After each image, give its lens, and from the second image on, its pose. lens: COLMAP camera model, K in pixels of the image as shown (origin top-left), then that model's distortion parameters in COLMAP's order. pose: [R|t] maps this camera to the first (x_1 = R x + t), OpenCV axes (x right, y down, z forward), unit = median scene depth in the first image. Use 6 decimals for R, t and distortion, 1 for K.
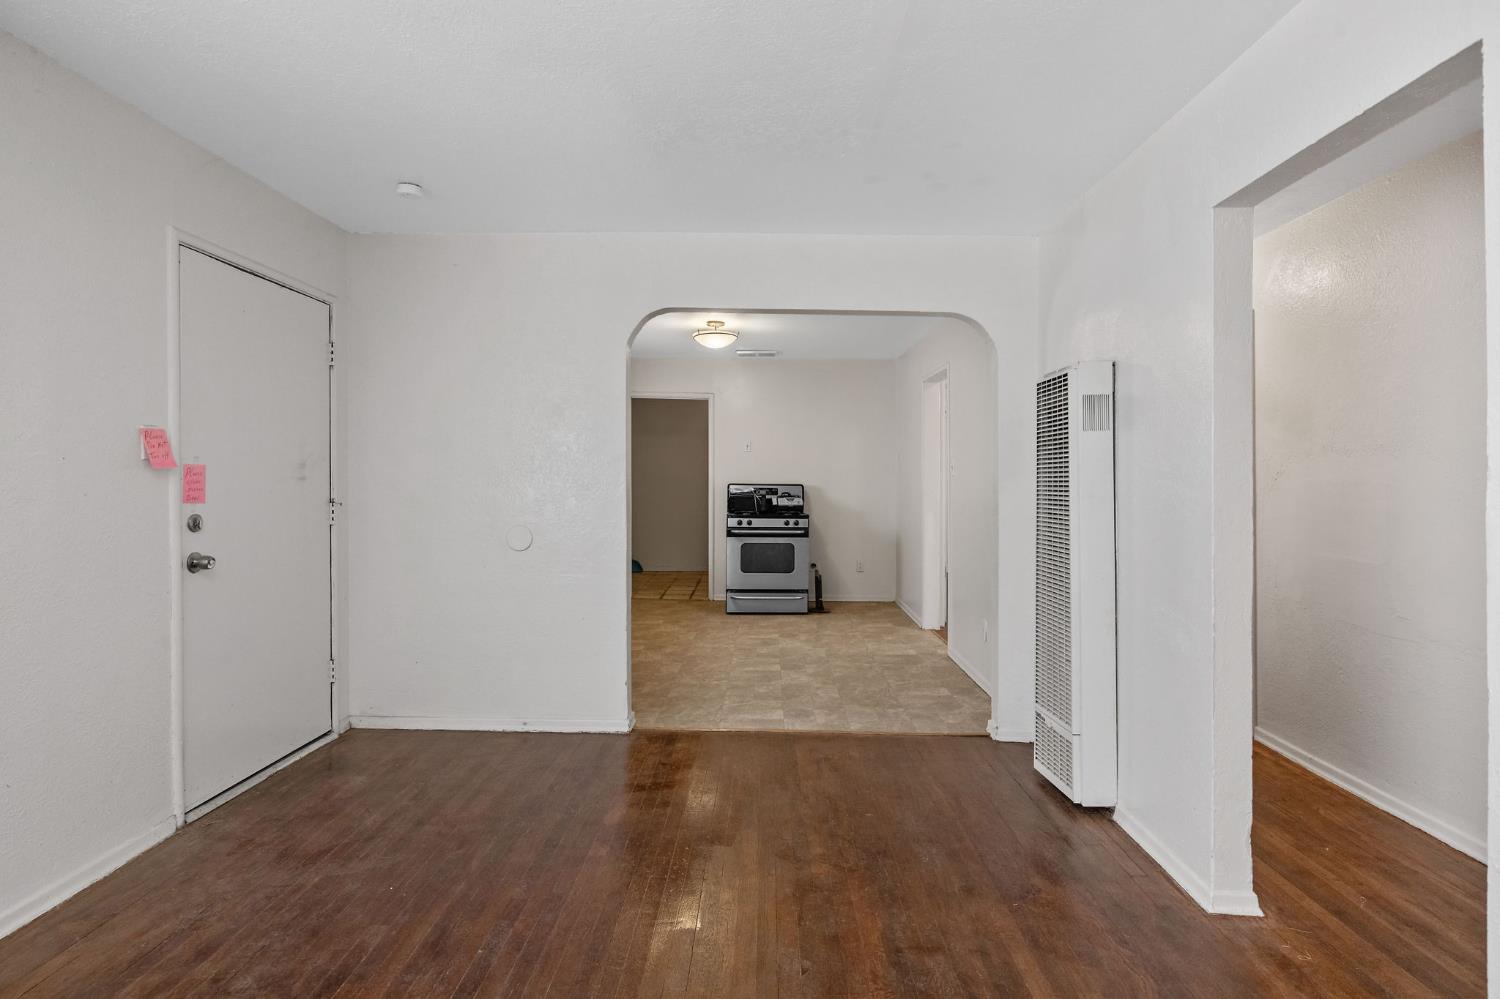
lens RADIAL K [[754.4, 0, 749.0], [0, 754.4, 484.3], [0, 0, 1]] dist [0.001604, 0.000048]
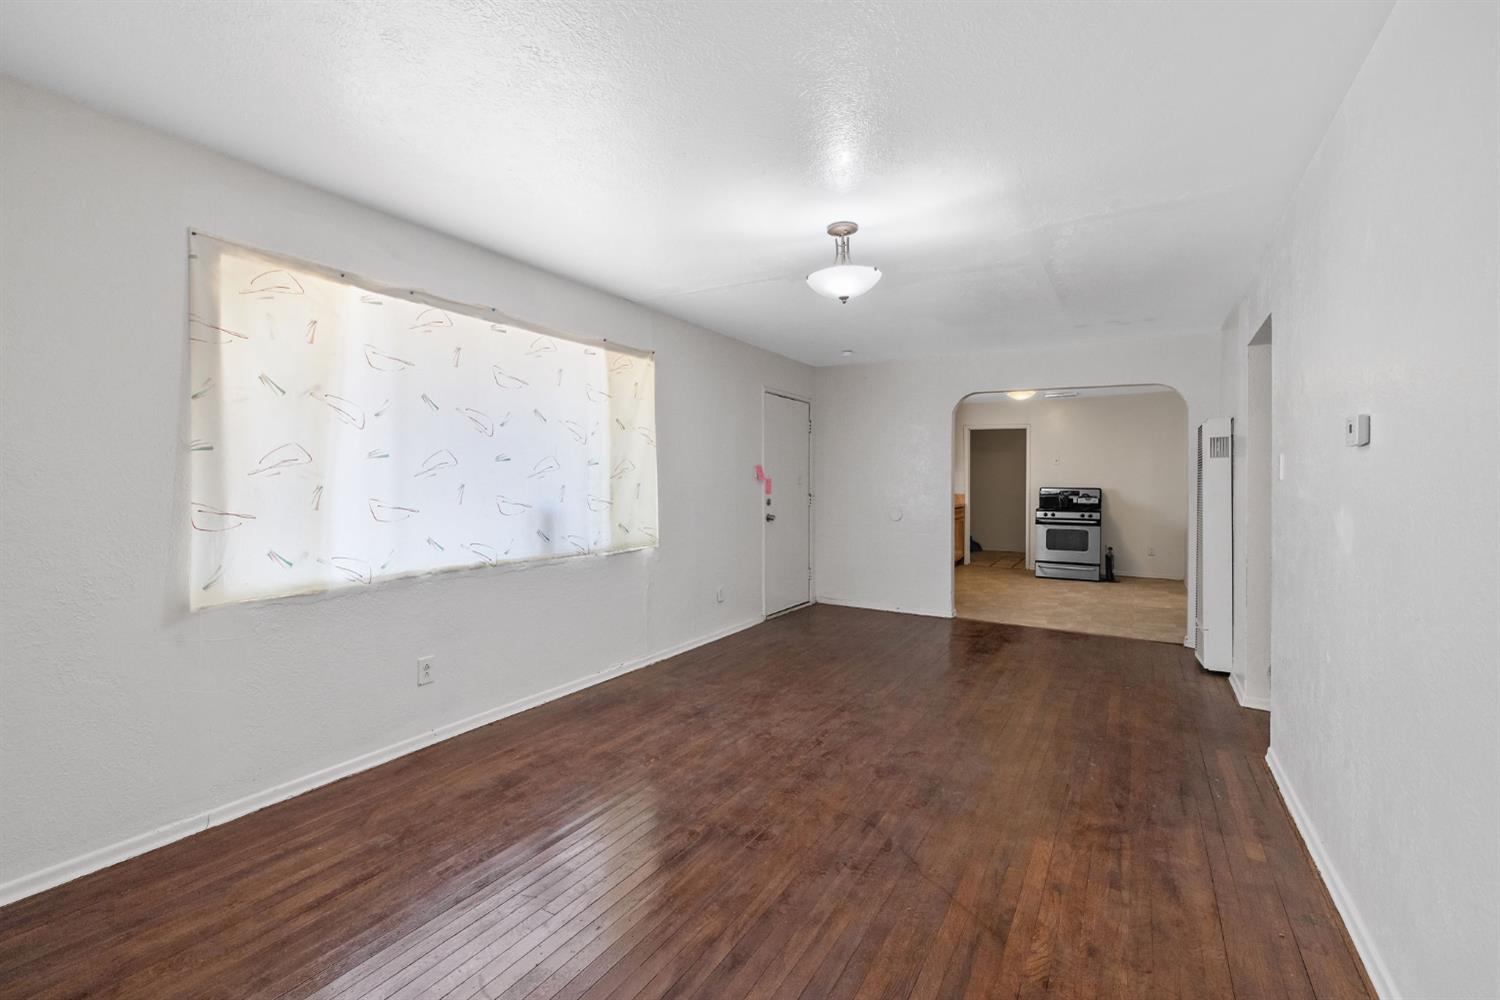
lens RADIAL K [[643.2, 0, 745.2], [0, 643.2, 485.6], [0, 0, 1]] dist [0.001112, -0.000273]
pose [[0.865556, 0.002464, -0.500805, 0.132475], [-0.004245, 0.999988, -0.002418, 0.001252], [0.500794, 0.004219, 0.865557, -0.438220]]
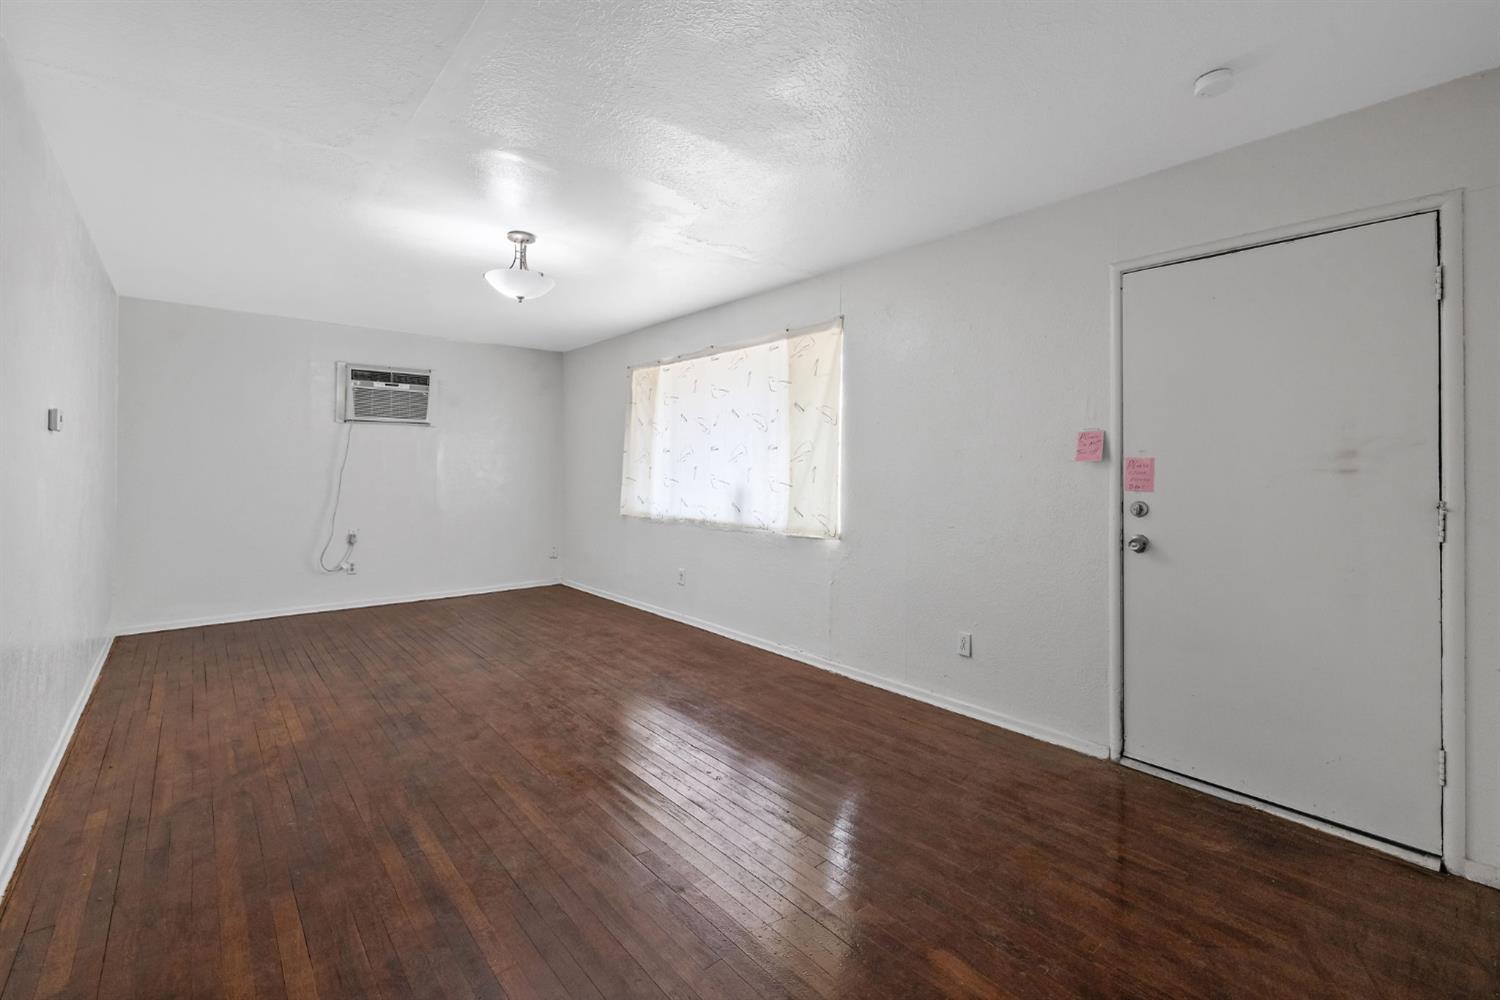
lens RADIAL K [[654.4, 0, 752.3], [0, 654.4, 465.9], [0, 0, 1]] dist [-0.000692, 0.000093]
pose [[-0.745219, -0.010761, -0.666733, 0.176278], [-0.014523, 0.999895, 0.000093, -0.002604], [0.666662, 0.009752, -0.745297, 0.660500]]
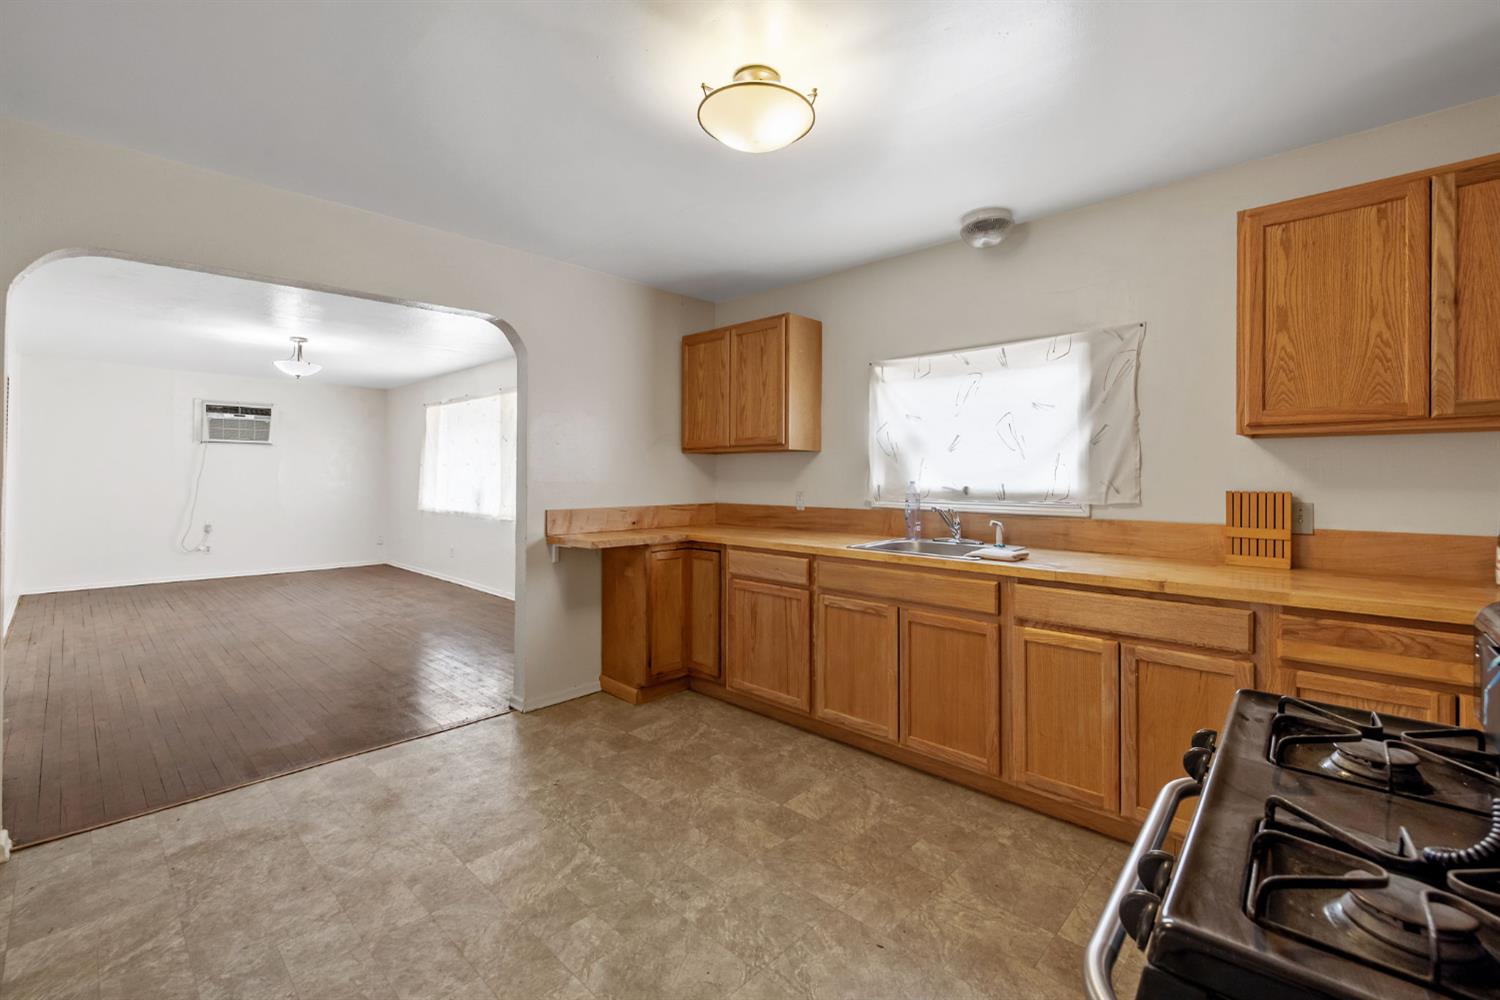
lens RADIAL K [[642.7, 0, 757.6], [0, 642.7, 480.7], [0, 0, 1]] dist [0.000482, 0.000144]
pose [[-0.664434, -0.002585, -0.747342, 0.205593], [-0.014929, 0.999840, 0.009814, -0.012586], [0.747198, 0.017678, -0.664367, 1.263441]]
